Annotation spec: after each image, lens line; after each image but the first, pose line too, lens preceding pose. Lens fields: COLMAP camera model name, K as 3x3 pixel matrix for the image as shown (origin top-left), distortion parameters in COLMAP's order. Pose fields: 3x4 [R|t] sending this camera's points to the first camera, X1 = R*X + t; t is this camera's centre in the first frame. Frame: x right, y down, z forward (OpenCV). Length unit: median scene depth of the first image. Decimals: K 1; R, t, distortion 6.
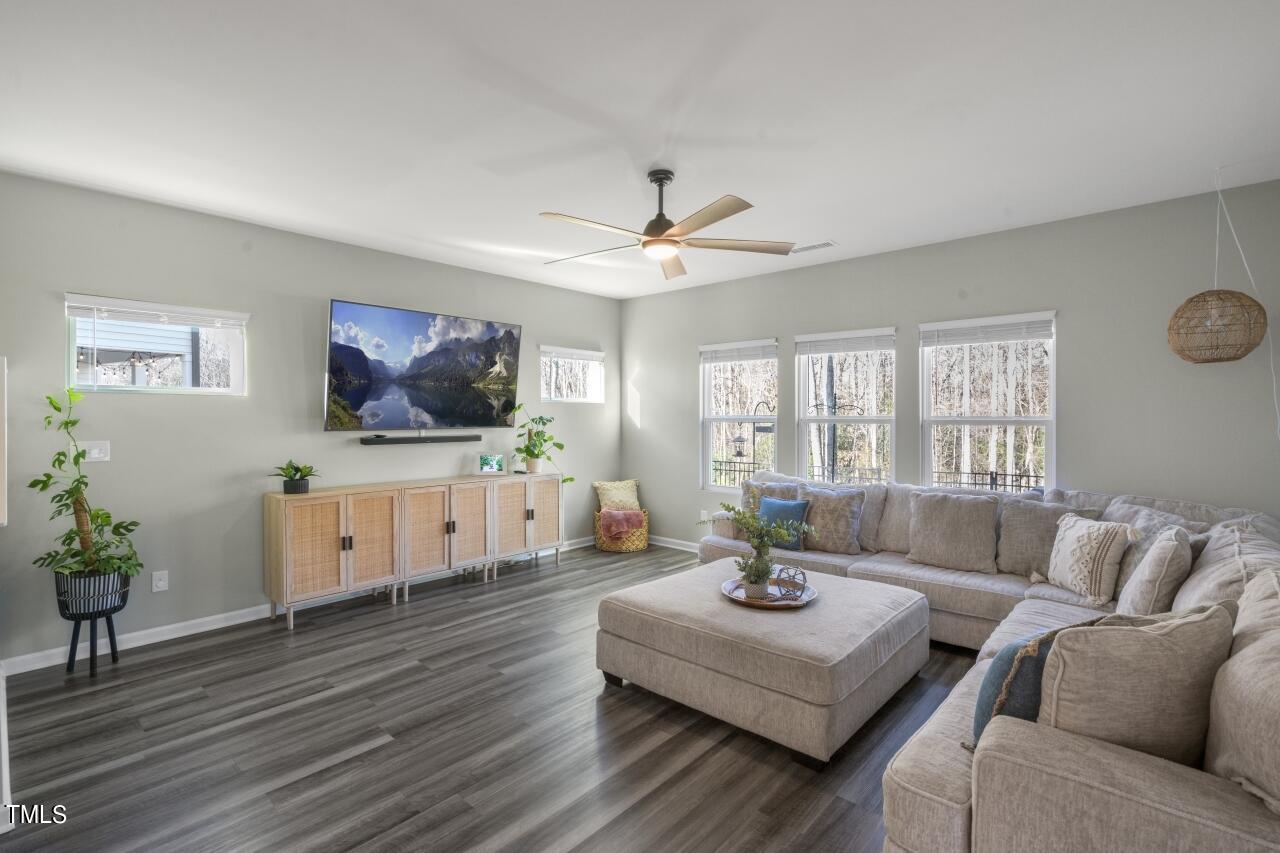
lens RADIAL K [[577.3, 0, 645.1], [0, 577.3, 422.3], [0, 0, 1]] dist [-0.000533, -0.000083]
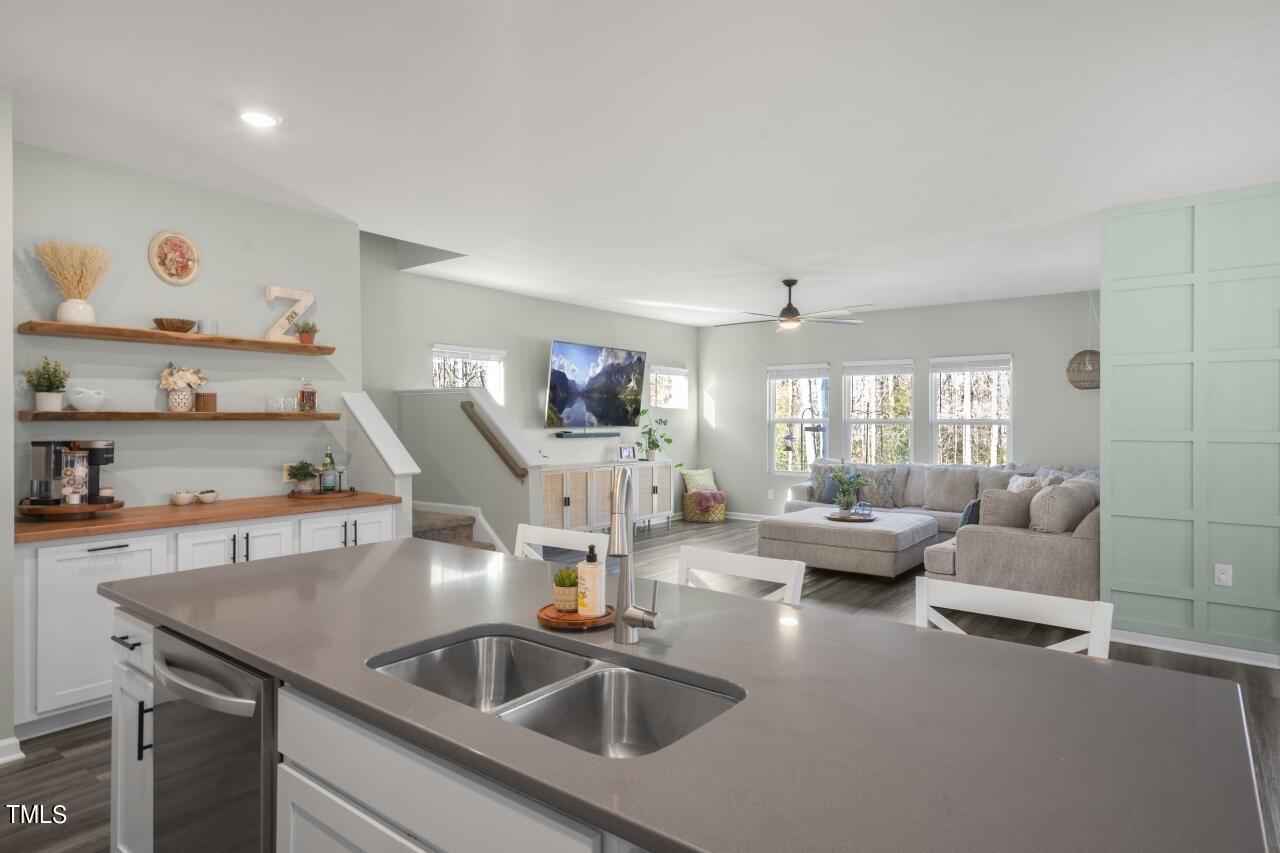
lens RADIAL K [[713.9, 0, 638.8], [0, 713.9, 420.5], [0, 0, 1]] dist [0.008382, 0.001363]
pose [[0.997274, 0.001762, 0.073769, -0.403439], [-0.000988, 0.999944, -0.010516, 0.013269], [-0.073783, 0.010414, 0.997220, -0.775100]]
